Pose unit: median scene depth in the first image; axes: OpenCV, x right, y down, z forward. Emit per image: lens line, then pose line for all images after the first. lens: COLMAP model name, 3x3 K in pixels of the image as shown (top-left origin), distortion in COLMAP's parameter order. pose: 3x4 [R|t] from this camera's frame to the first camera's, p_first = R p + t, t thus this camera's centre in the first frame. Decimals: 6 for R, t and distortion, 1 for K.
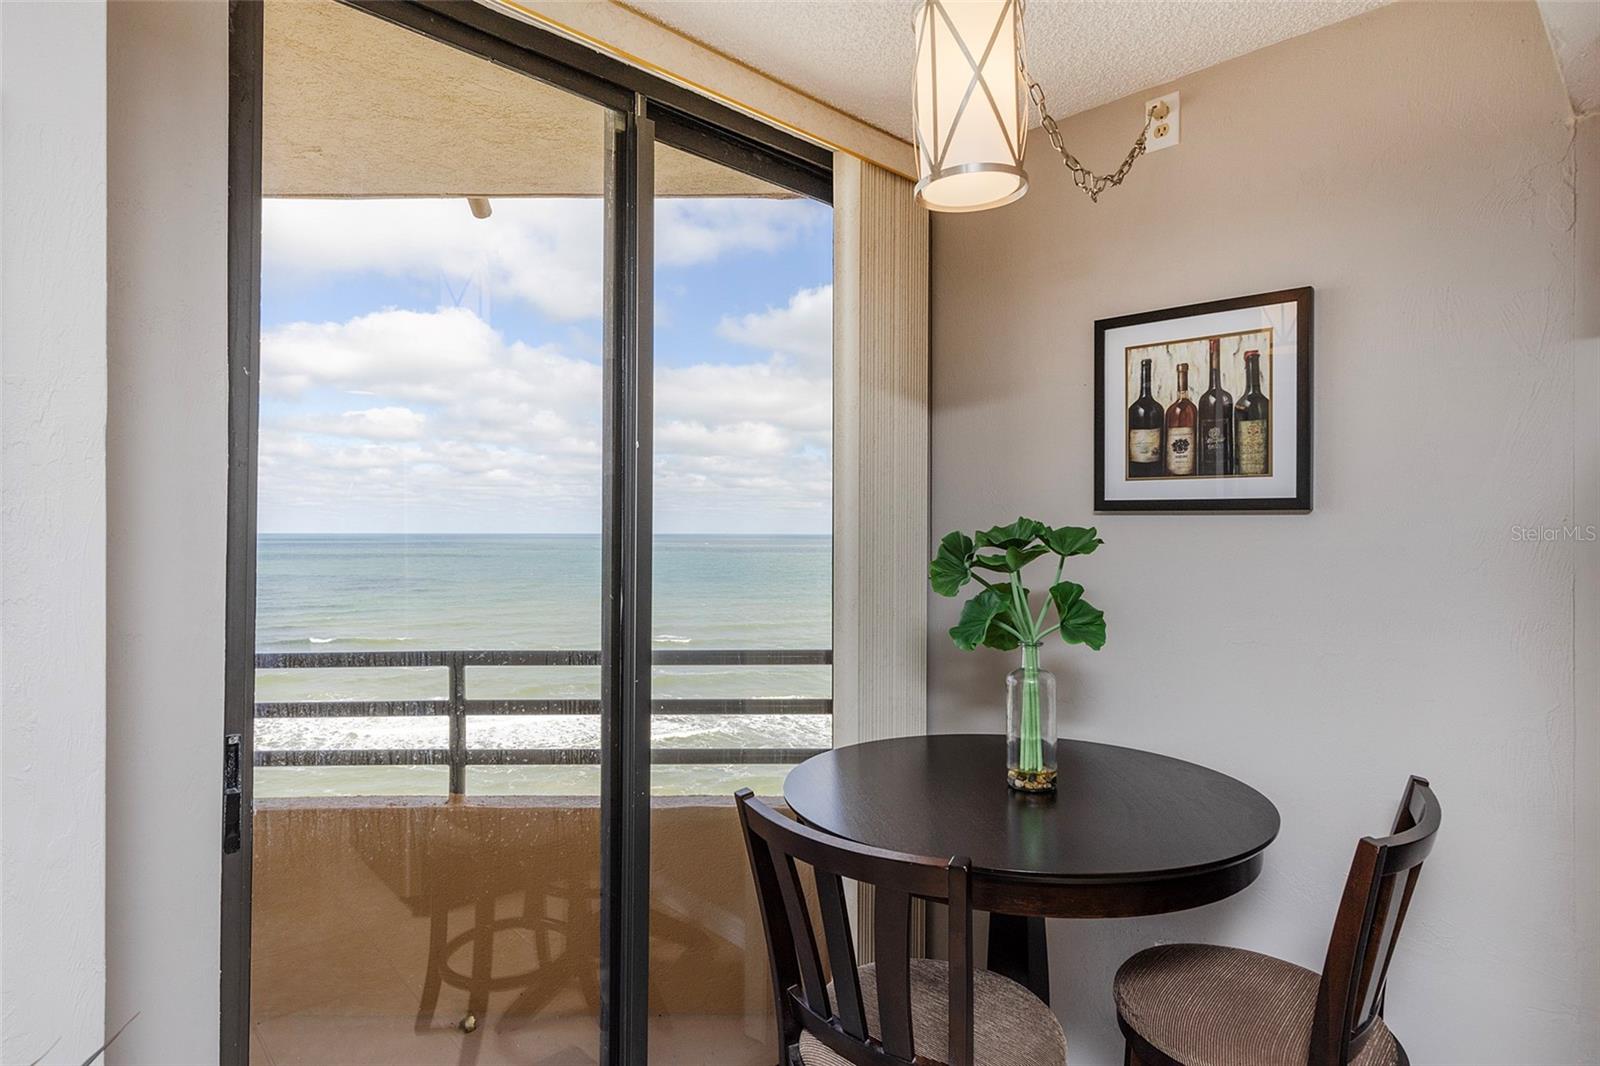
lens RADIAL K [[878.9, 0, 800.0], [0, 878.9, 533.0], [0, 0, 1]] dist [-0.008446, -0.000165]
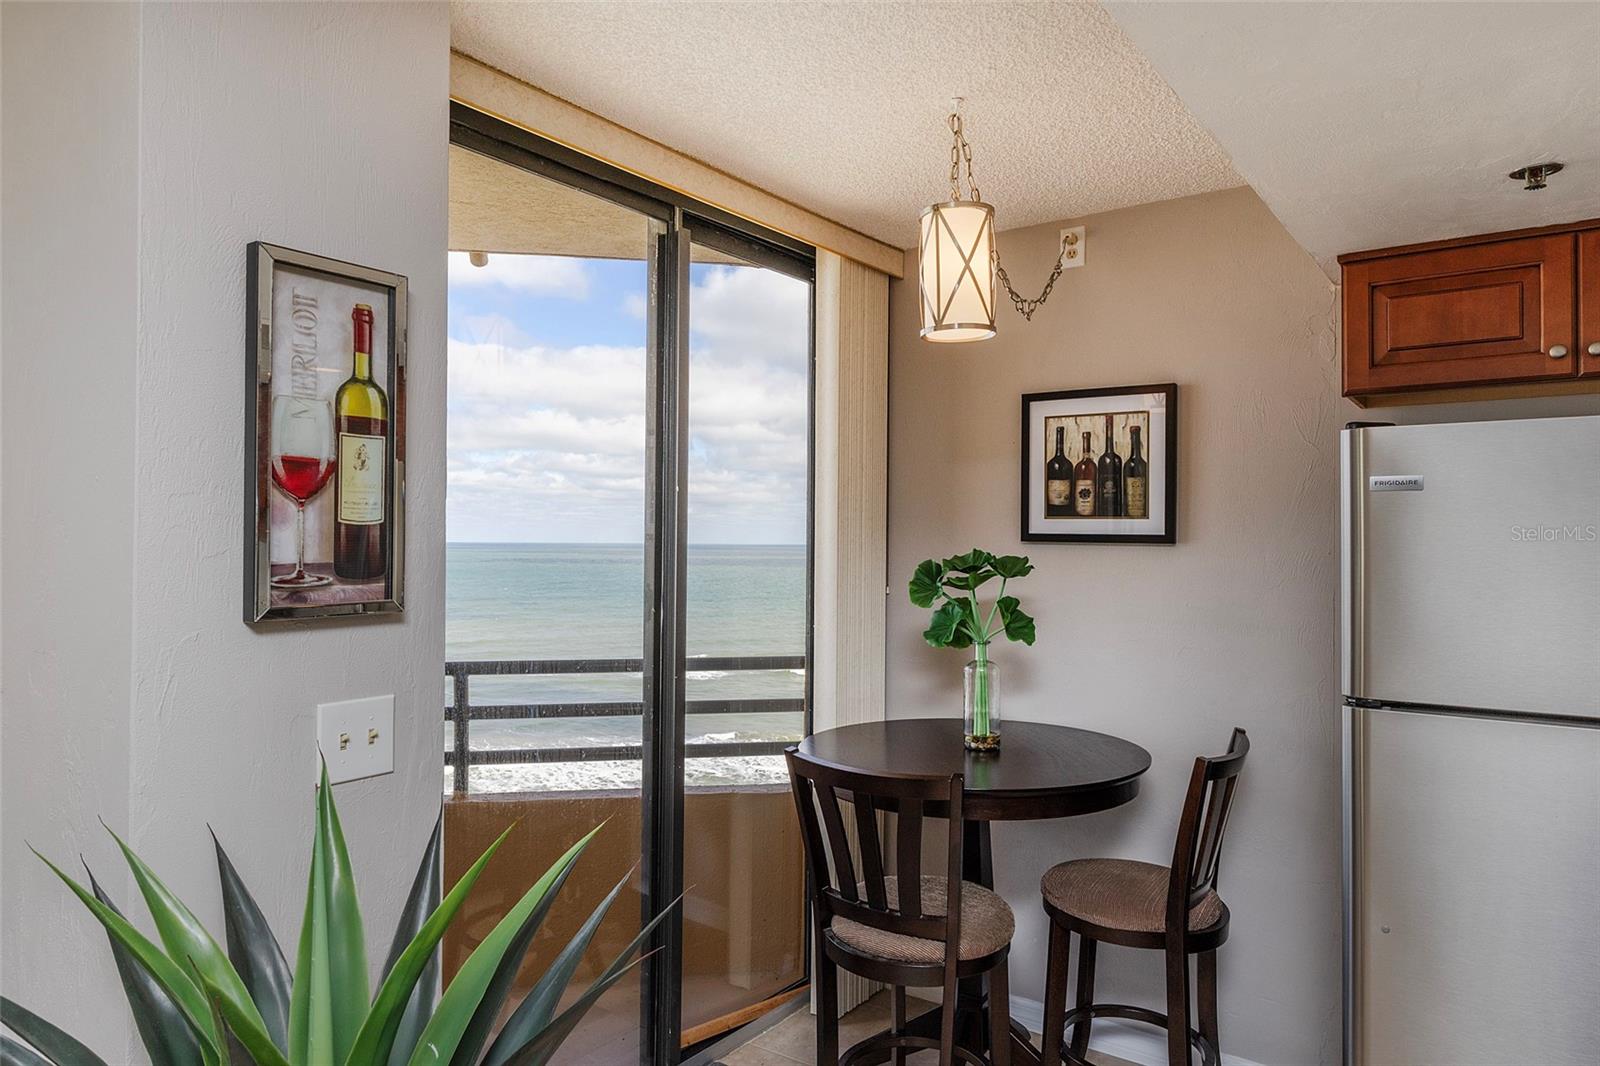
lens RADIAL K [[975.0, 0, 832.3], [0, 975.0, 540.7], [0, 0, 1]] dist [-0.019001, -0.000303]
pose [[0.985574, 0.004715, 0.169181, -0.198454], [-0.004309, 0.999987, -0.002770, -0.023087], [-0.169191, 0.002001, 0.985581, -0.400222]]
